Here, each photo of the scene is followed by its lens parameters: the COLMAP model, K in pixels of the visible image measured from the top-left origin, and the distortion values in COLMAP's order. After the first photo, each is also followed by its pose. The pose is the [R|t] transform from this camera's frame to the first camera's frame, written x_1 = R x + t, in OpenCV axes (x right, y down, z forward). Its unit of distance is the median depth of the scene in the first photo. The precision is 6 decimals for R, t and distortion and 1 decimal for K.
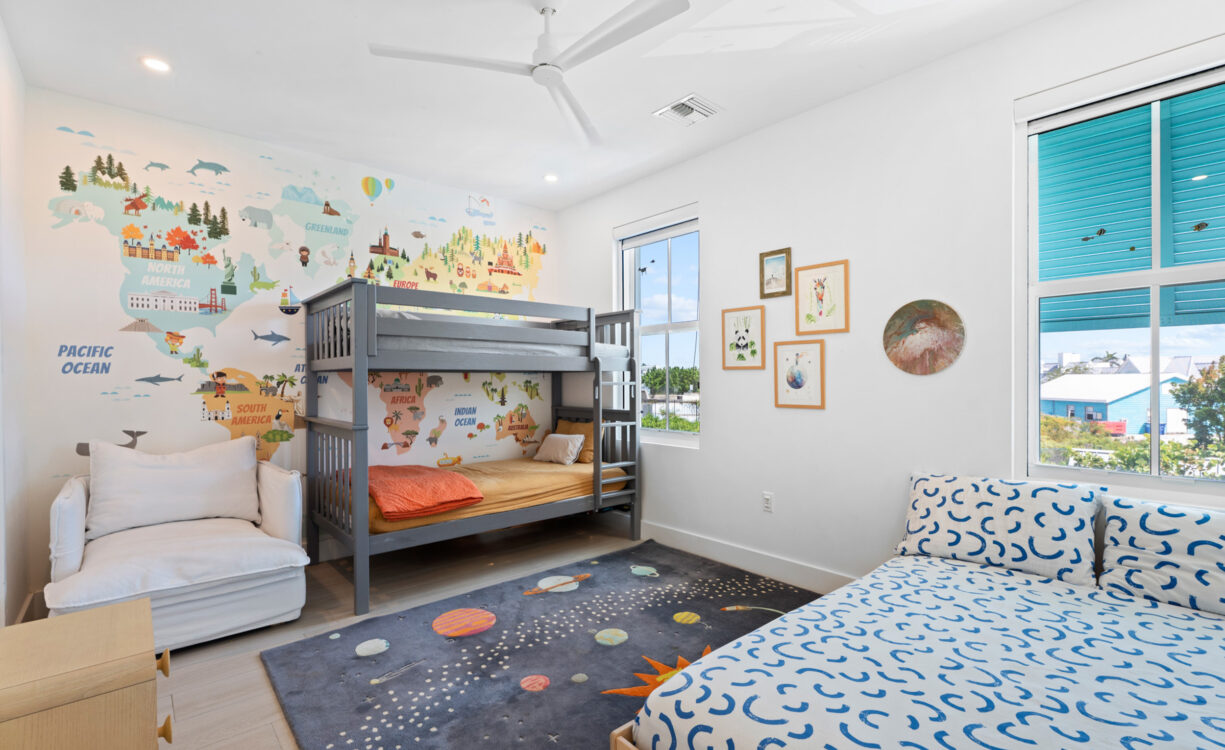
lens RADIAL K [[538.2, 0, 594.5], [0, 538.2, 383.6], [0, 0, 1]] dist [0.000381, -0.000026]
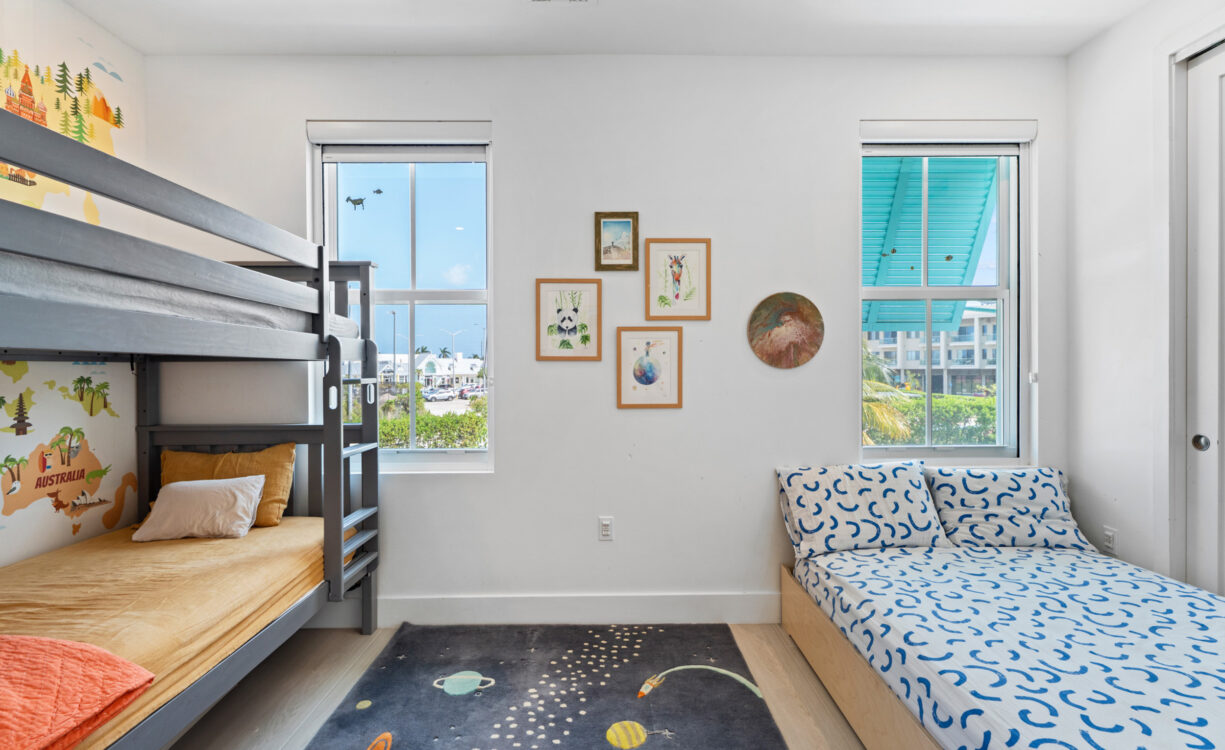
lens RADIAL K [[538.2, 0, 594.5], [0, 538.2, 383.6], [0, 0, 1]] dist [0.000381, -0.000026]
pose [[0.642951, -0.011074, 0.765827, -0.318944], [0.010001, 0.999932, 0.006062, 0.001841], [-0.765842, 0.003762, 0.643018, 0.547217]]
